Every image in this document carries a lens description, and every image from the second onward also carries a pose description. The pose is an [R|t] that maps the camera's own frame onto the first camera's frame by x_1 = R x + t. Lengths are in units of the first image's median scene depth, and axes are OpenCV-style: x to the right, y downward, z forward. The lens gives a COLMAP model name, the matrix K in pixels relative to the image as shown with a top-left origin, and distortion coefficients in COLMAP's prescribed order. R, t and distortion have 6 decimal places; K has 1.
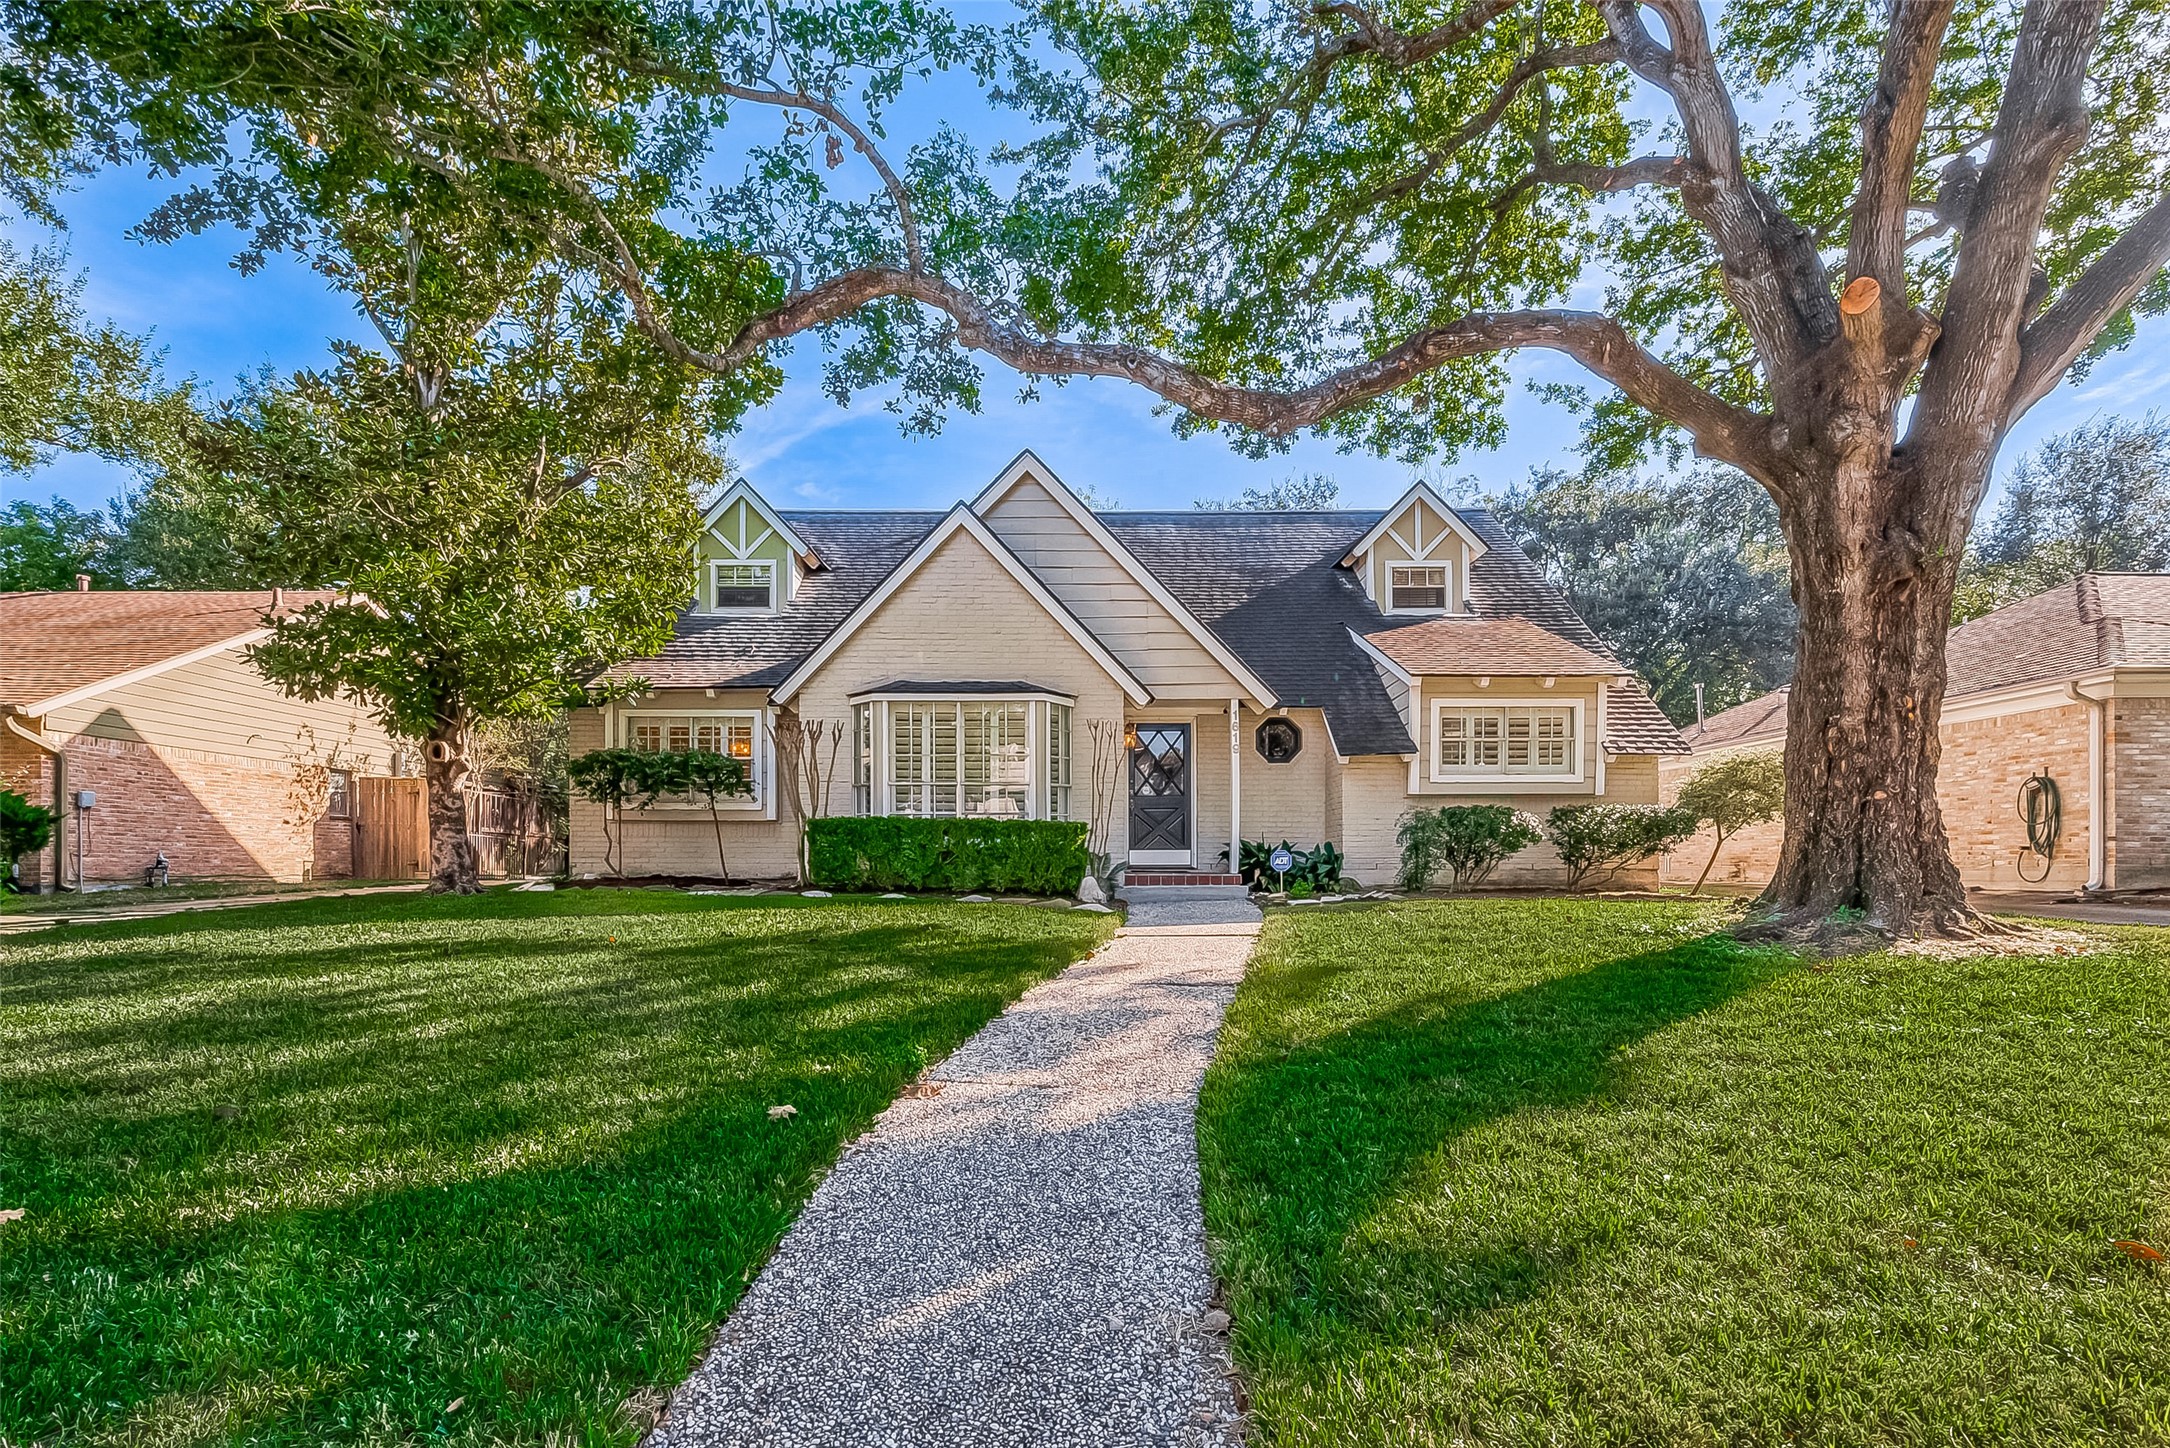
lens RADIAL K [[860.1, 0, 1089.5], [0, 860.1, 724.4], [0, 0, 1]] dist [-0.000052, 0.000194]
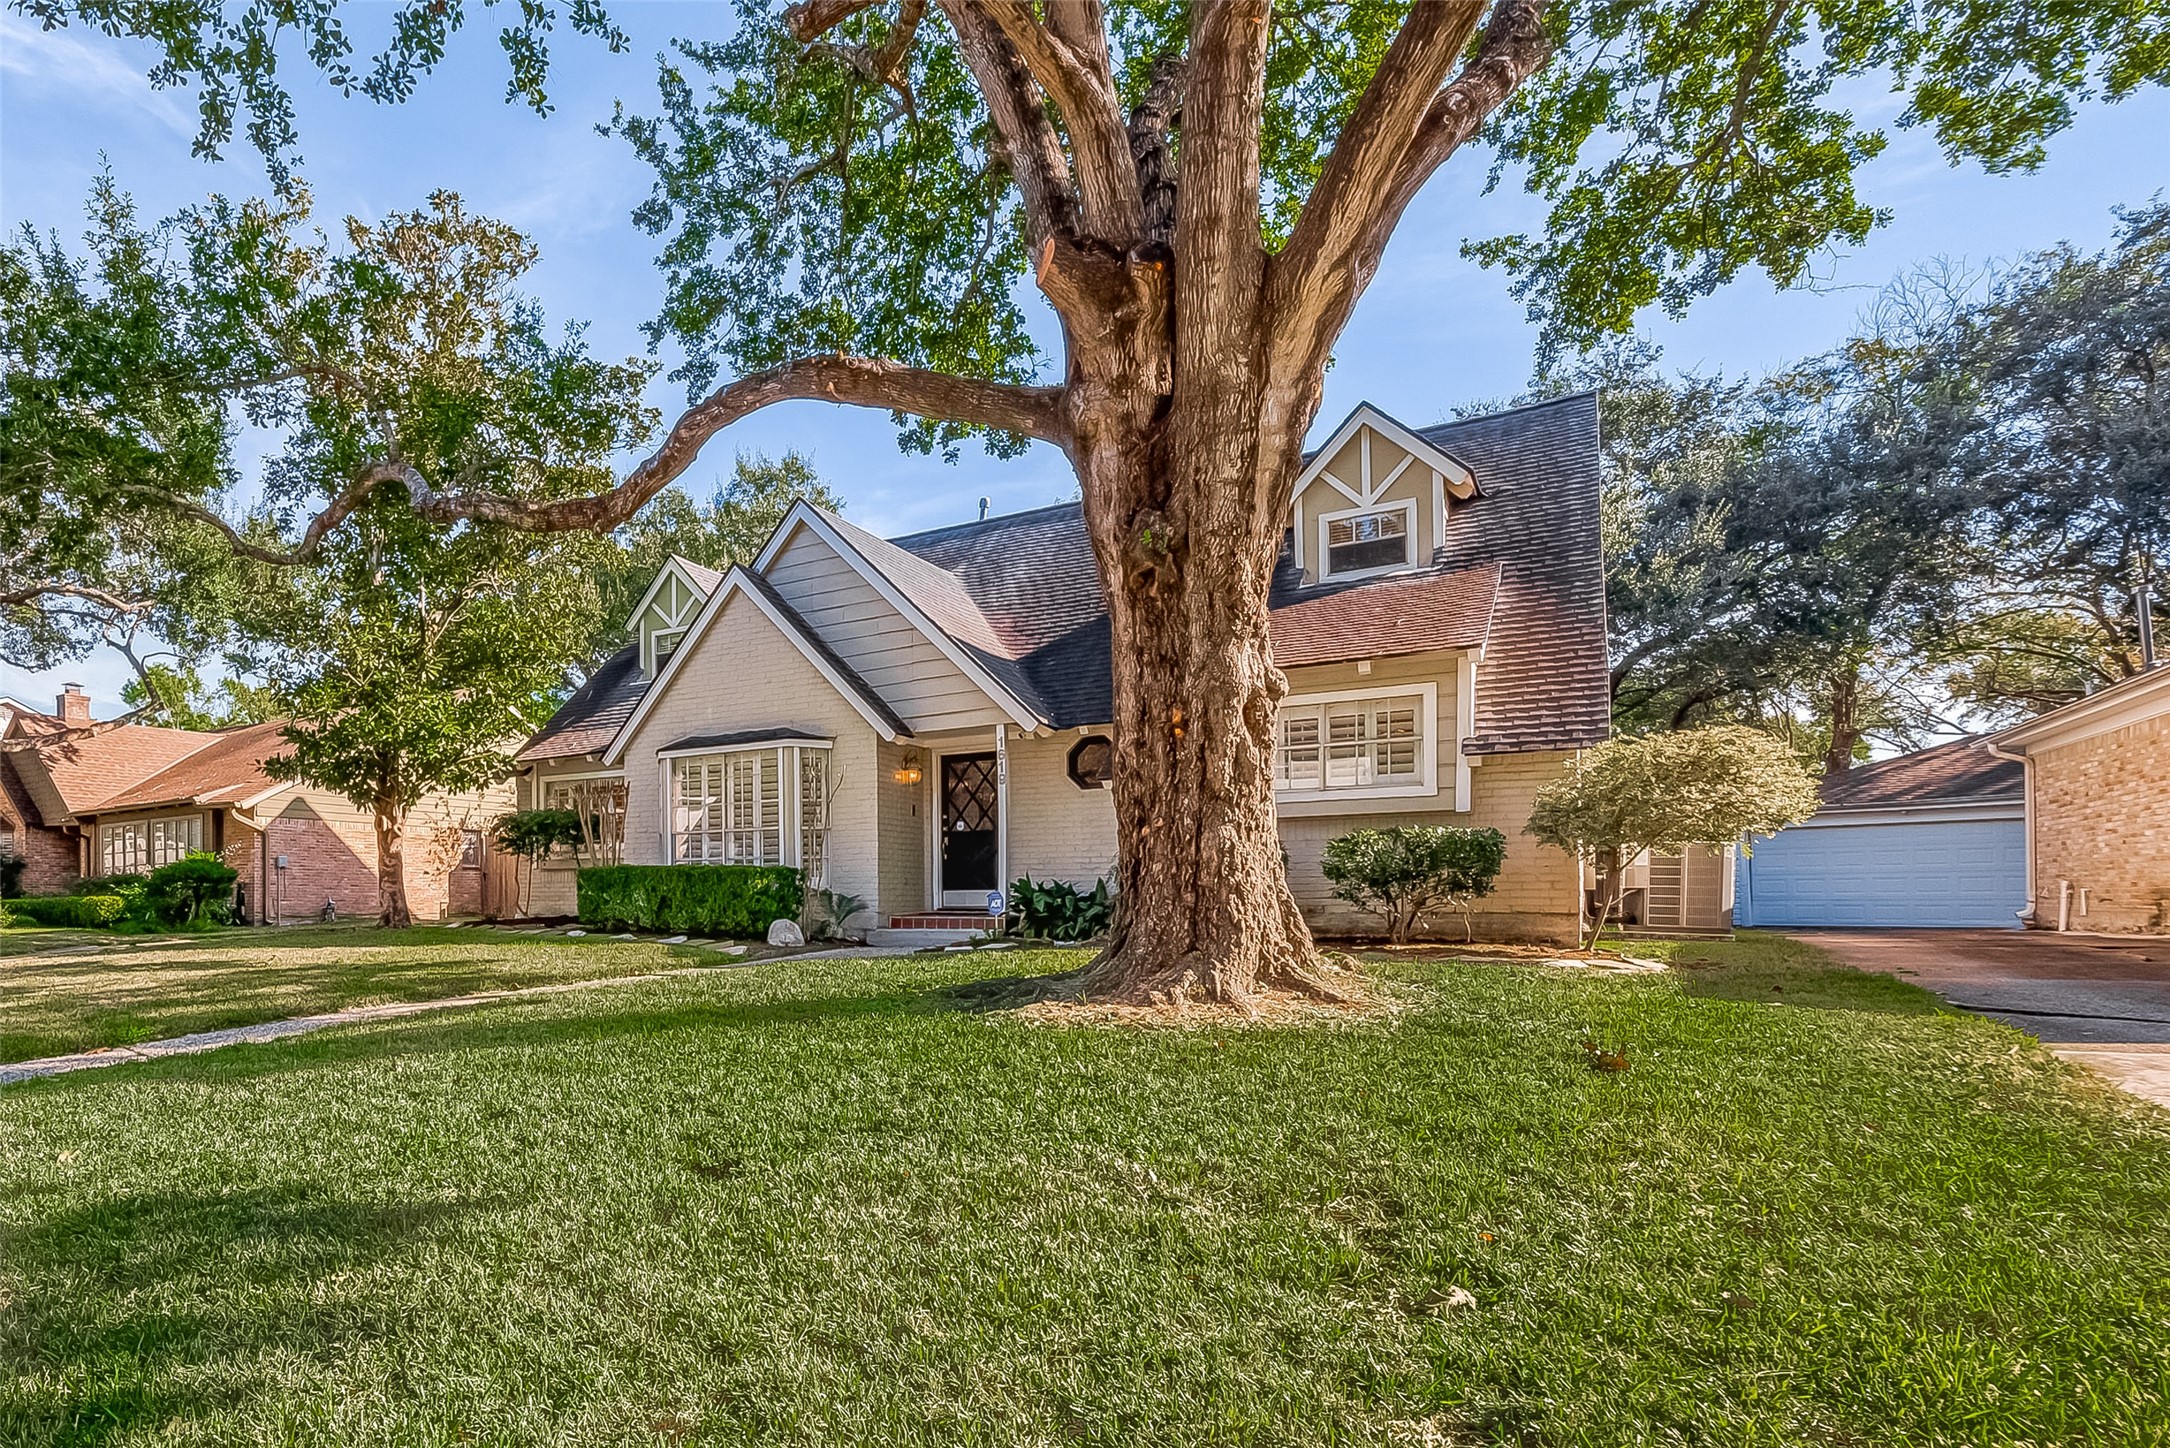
lens RADIAL K [[1107.7, 0, 1084.5], [0, 1107.7, 698.3], [0, 0, 1]] dist [-0.000544, -0.000242]
pose [[0.869737, -0.089973, -0.485244, 0.910418], [0.082293, 0.995915, -0.037161, -0.006616], [0.486605, -0.007612, 0.873589, 0.021098]]
